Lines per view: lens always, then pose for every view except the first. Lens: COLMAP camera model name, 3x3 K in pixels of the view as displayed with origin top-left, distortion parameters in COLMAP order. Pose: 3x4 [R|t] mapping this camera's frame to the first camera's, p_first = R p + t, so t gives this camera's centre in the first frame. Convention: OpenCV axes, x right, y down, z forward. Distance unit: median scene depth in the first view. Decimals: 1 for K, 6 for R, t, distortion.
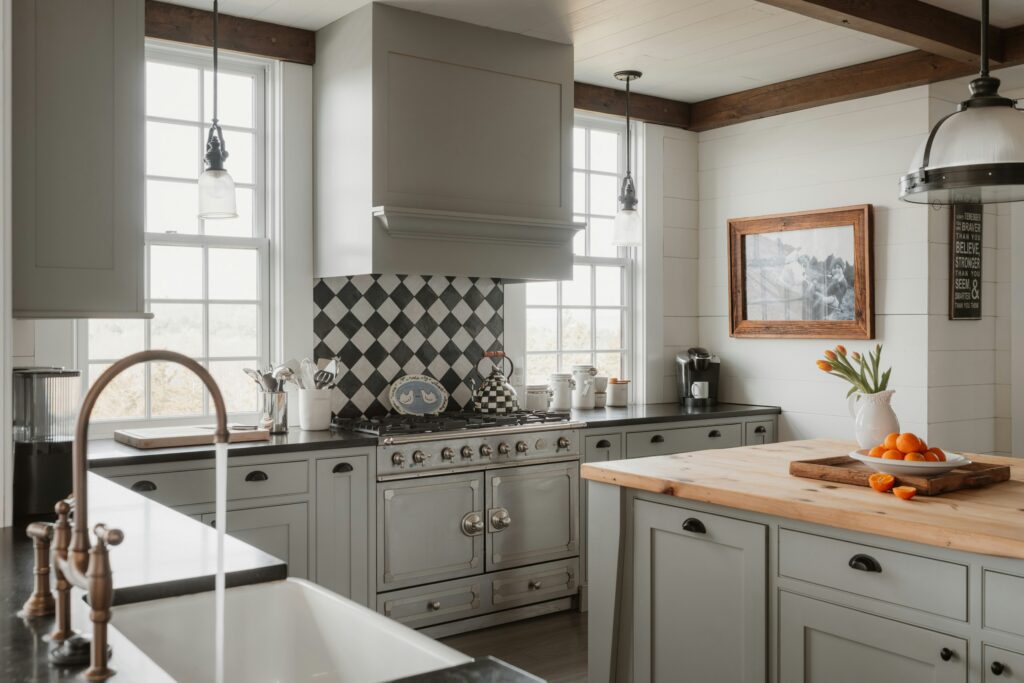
lens RADIAL K [[1004.0, 0, 512.4], [0, 1004.0, 337.6], [0, 0, 1]] dist [-0.010606, 0.000000]
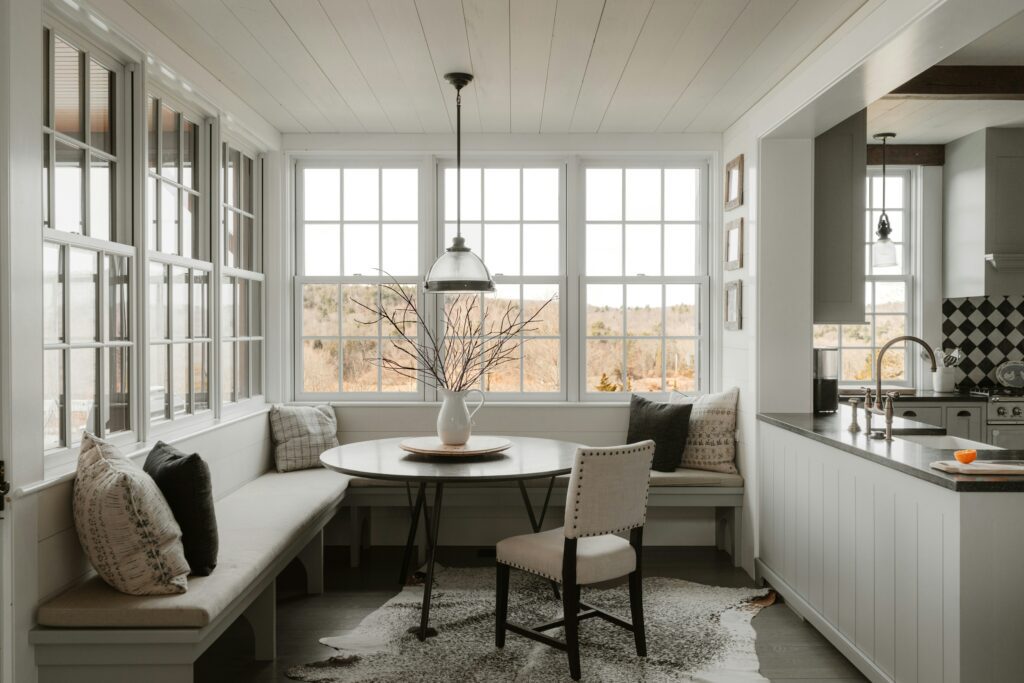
lens RADIAL K [[890.0, 0, 510.5], [0, 890.0, 333.4], [0, 0, 1]] dist [0.011520, 0.018325]
pose [[0.814383, 0.004975, -0.580307, 0.069231], [-0.007564, 0.999969, -0.002043, 0.004962], [0.580279, 0.006053, 0.814396, -0.570230]]
